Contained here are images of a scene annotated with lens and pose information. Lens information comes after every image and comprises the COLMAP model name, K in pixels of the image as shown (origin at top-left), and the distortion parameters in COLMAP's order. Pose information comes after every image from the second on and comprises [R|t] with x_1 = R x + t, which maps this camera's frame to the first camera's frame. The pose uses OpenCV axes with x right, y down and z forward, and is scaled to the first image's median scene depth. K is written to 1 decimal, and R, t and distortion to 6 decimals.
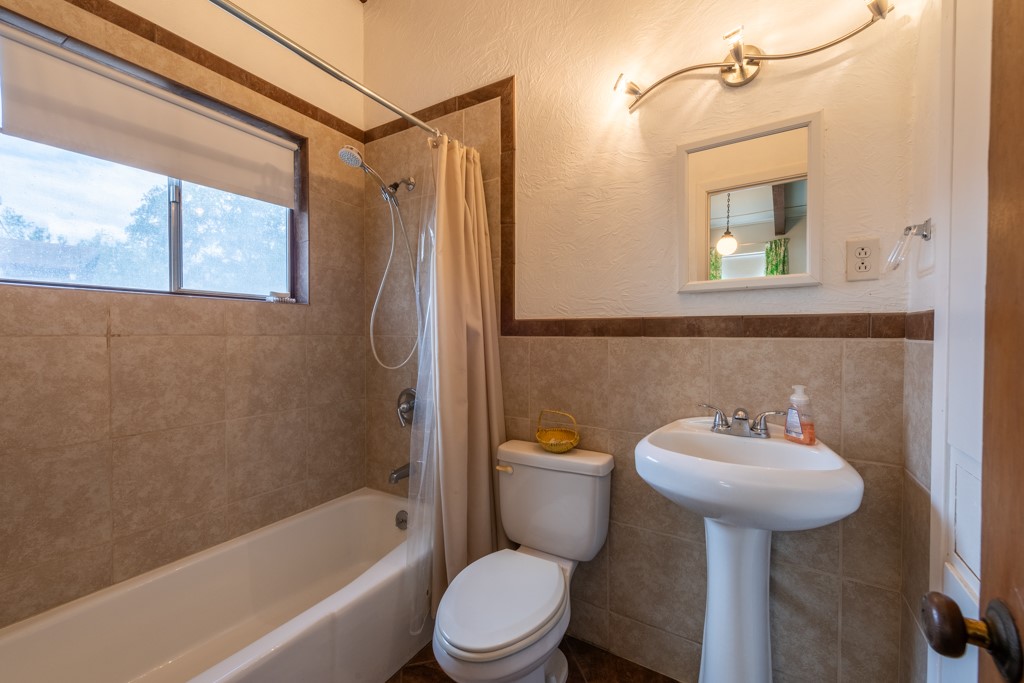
lens RADIAL K [[411.7, 0, 512.0], [0, 411.7, 341.5], [0, 0, 1]] dist [-0.001145, -0.000074]
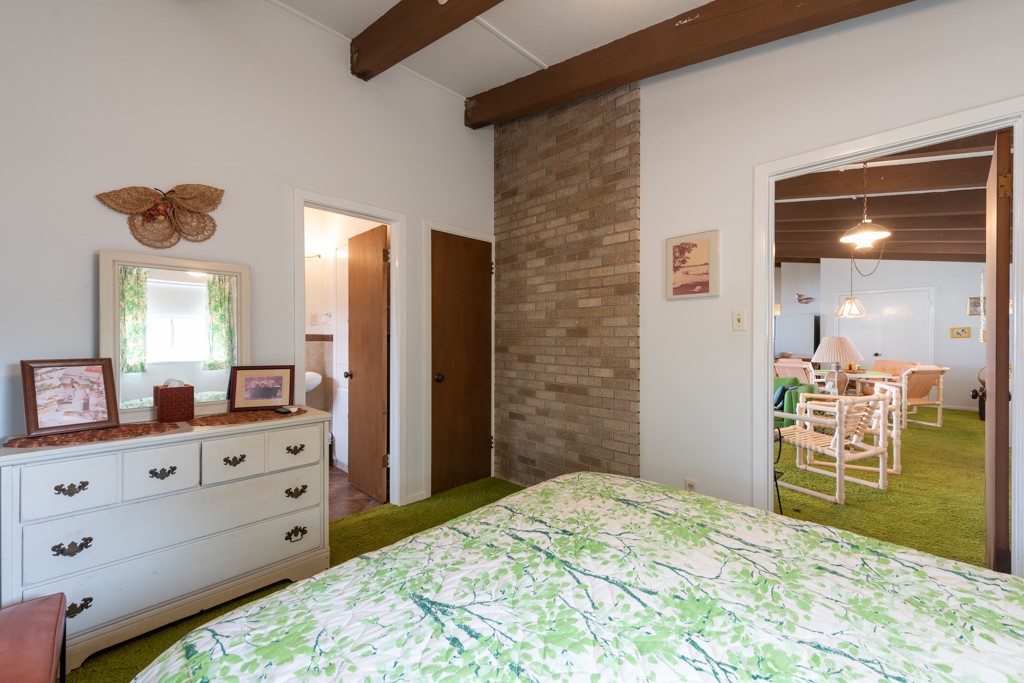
lens RADIAL K [[417.7, 0, 512.0], [0, 417.7, 341.5], [0, 0, 1]] dist [0.016645, -0.000033]
pose [[0.251269, -0.006161, 0.967898, -1.702555], [0.021406, 0.999771, 0.000806, 0.020268], [-0.967680, 0.020516, 0.251344, -1.188776]]
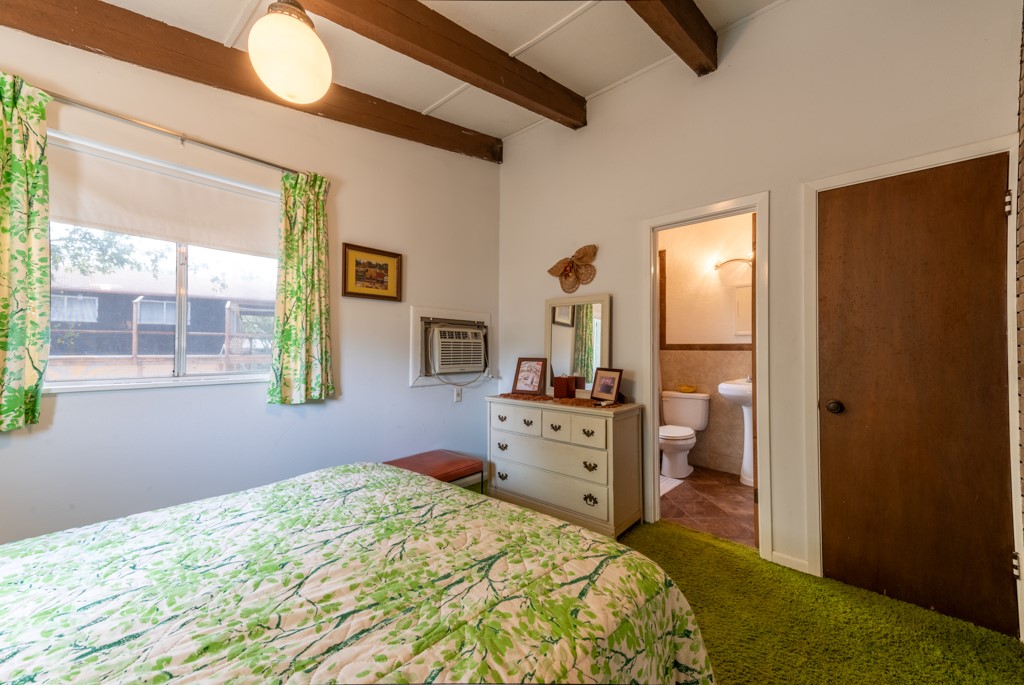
lens RADIAL K [[399.3, 0, 512.0], [0, 399.3, 342.5], [0, 0, 1]] dist [0.022850, -0.000139]
pose [[0.978887, -0.000786, -0.204400, -0.496760], [-0.006561, 0.999356, -0.035264, 0.038264], [0.204296, 0.035861, 0.978252, -1.902473]]
